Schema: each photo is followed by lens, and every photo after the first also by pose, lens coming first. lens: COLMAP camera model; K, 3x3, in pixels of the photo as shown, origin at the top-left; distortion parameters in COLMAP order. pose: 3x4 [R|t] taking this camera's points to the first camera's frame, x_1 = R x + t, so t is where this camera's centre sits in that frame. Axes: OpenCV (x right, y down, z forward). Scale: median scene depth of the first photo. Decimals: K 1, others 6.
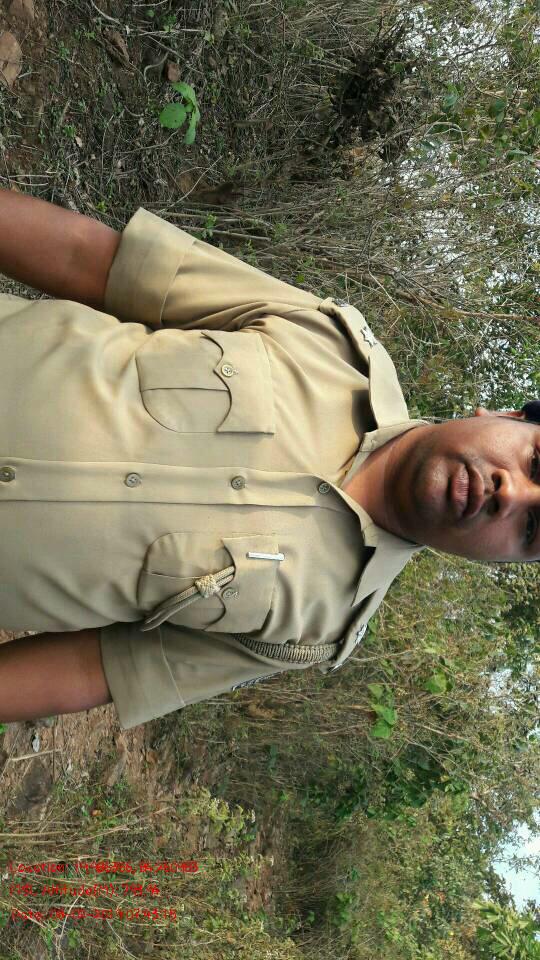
lens RADIAL K [[794.6, 0, 270.0], [0, 794.6, 480.0], [0, 0, 1]] dist [-0.007090, -0.017207]
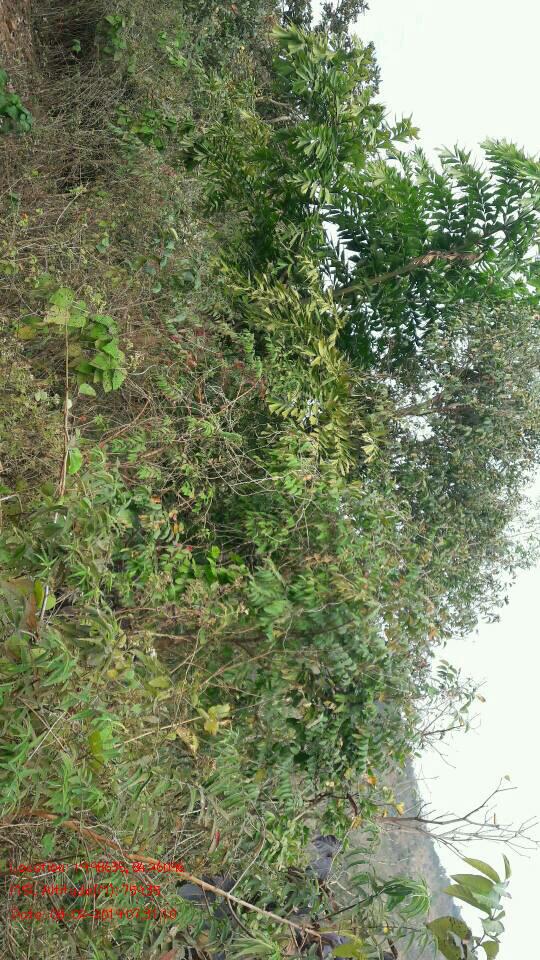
lens RADIAL K [[794.6, 0, 270.0], [0, 794.6, 480.0], [0, 0, 1]] dist [-0.007090, -0.017207]
pose [[0.973413, -0.141272, 0.180301, 0.168400], [-0.081950, 0.520258, 0.850068, 0.338221], [-0.213894, -0.842243, 0.494849, 0.805791]]
